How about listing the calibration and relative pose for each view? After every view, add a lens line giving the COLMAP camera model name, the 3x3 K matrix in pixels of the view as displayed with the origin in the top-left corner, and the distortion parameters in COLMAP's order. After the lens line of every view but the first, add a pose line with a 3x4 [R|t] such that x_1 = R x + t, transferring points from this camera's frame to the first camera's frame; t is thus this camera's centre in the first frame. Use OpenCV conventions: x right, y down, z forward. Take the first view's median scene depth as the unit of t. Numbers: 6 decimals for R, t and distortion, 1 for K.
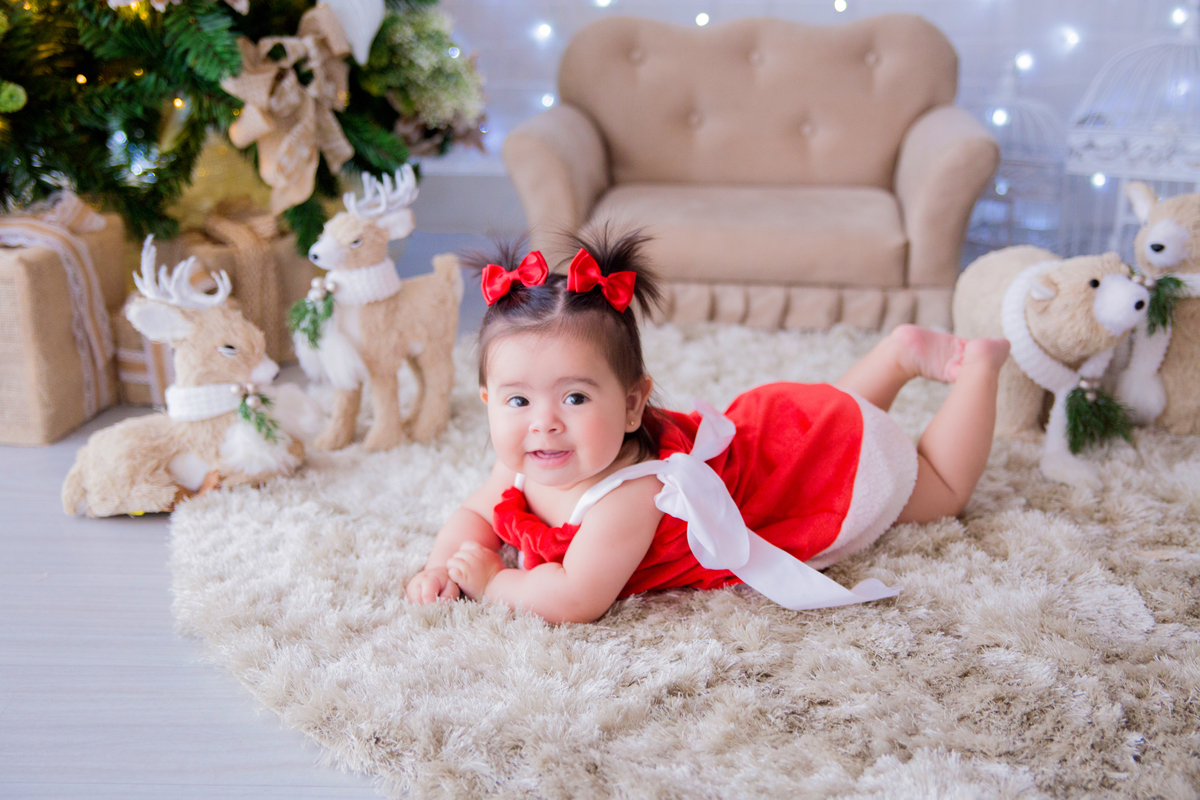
lens RADIAL K [[1533.4, 0, 600.0], [0, 1533.4, 400.0], [0, 0, 1]] dist [0.065694, 0.034294]
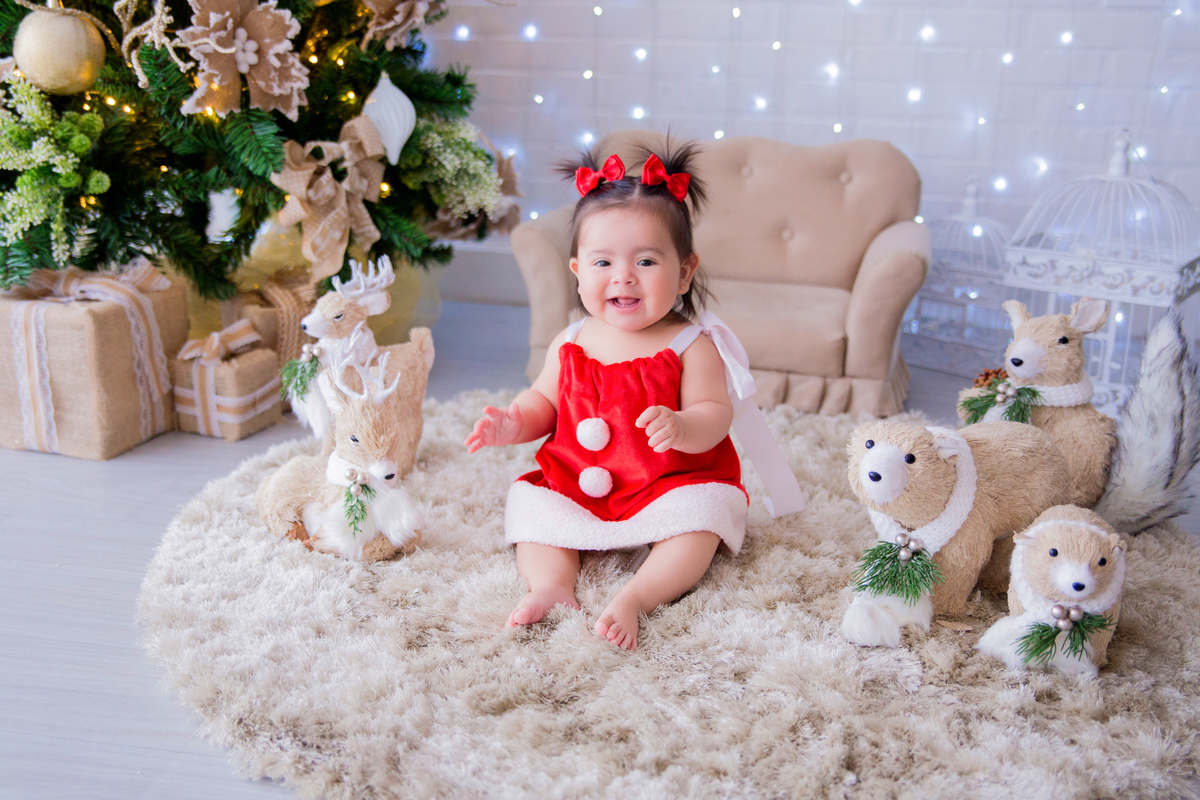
lens RADIAL K [[1353.0, 0, 600.0], [0, 1353.0, 400.0], [0, 0, 1]] dist [0.017593, 0.038665]
pose [[0.990709, 0.067232, -0.118214, 0.170765], [-0.070614, 0.997199, -0.024649, -0.021176], [0.116226, 0.032768, 0.992682, -0.041196]]
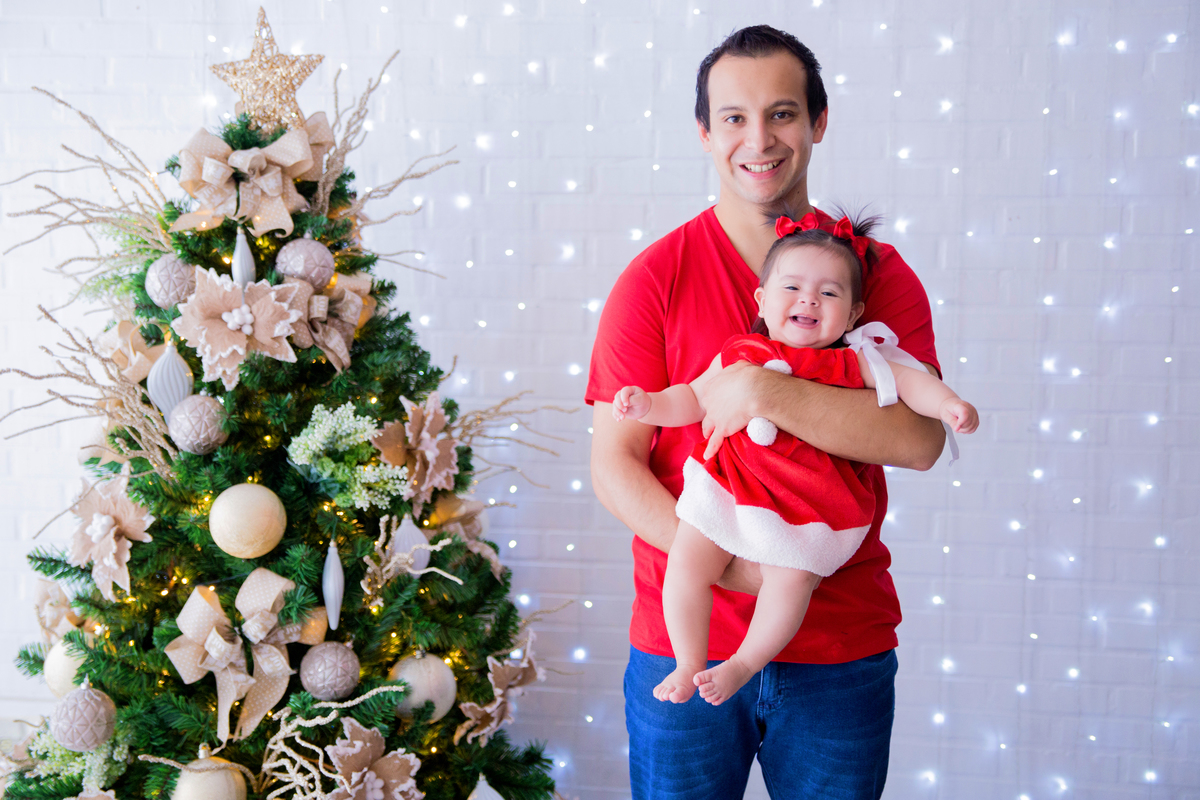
lens RADIAL K [[1533.4, 0, 600.0], [0, 1533.4, 400.0], [0, 0, 1]] dist [0.065694, 0.034294]
pose [[0.996615, 0.027069, -0.077621, 0.037866], [-0.044196, 0.972593, -0.228274, -0.360726], [0.069314, 0.230932, 0.970498, -0.455711]]
